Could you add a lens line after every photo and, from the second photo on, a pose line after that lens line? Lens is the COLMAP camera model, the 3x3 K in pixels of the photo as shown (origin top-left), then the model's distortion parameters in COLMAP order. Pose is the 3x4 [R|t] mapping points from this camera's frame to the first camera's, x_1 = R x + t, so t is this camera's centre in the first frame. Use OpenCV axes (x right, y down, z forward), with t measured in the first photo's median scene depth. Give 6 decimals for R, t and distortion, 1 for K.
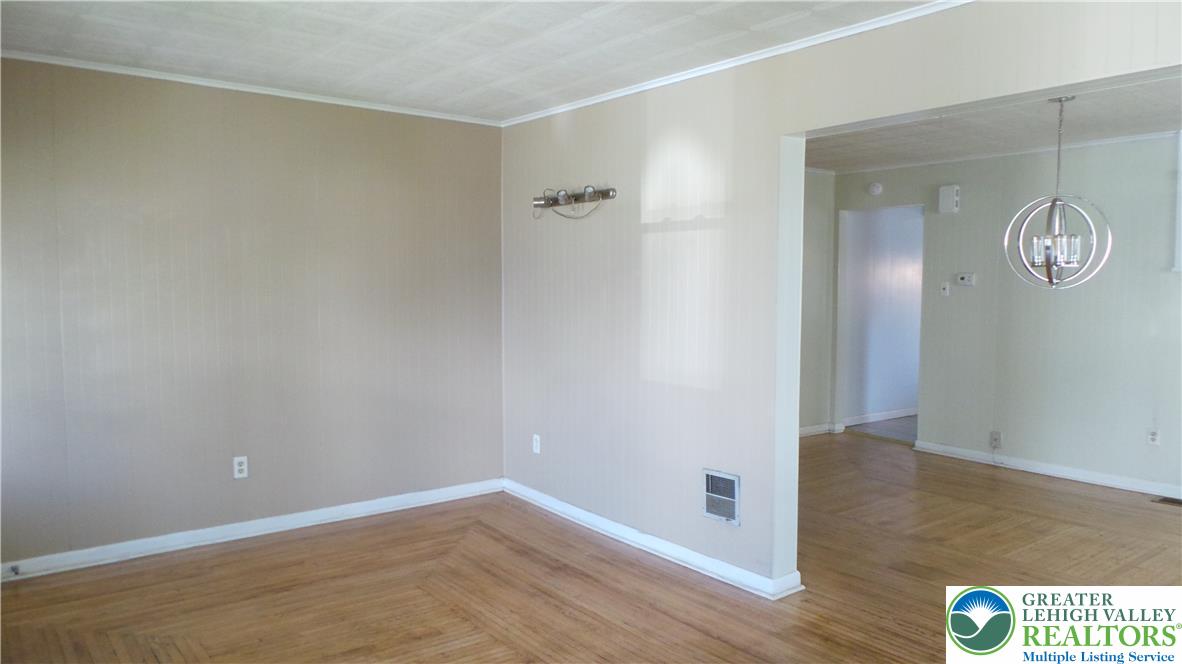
lens RADIAL K [[821.7, 0, 591.0], [0, 821.7, 332.0], [0, 0, 1]] dist [-0.000984, 0.002244]
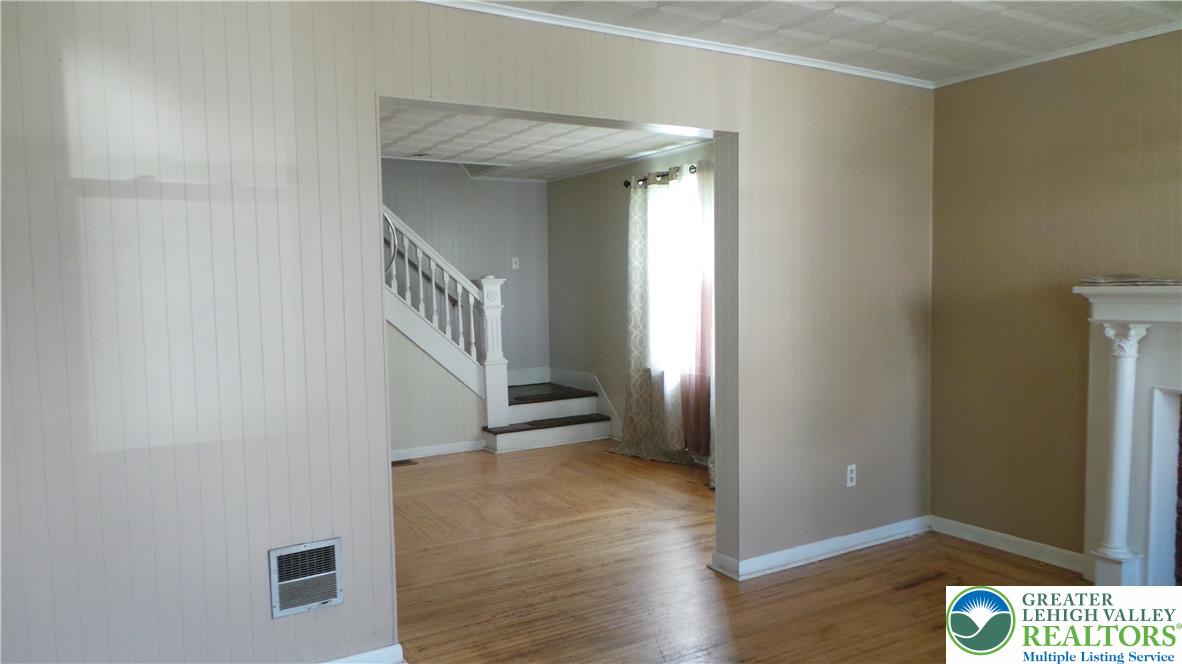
lens RADIAL K [[824.8, 0, 591.0], [0, 824.8, 332.0], [0, 0, 1]] dist [-0.004464, -0.001035]
pose [[0.121083, -0.067429, 0.990350, -0.524405], [0.068973, 0.995850, 0.059371, -0.040541], [-0.990243, 0.061119, 0.125231, 0.663088]]
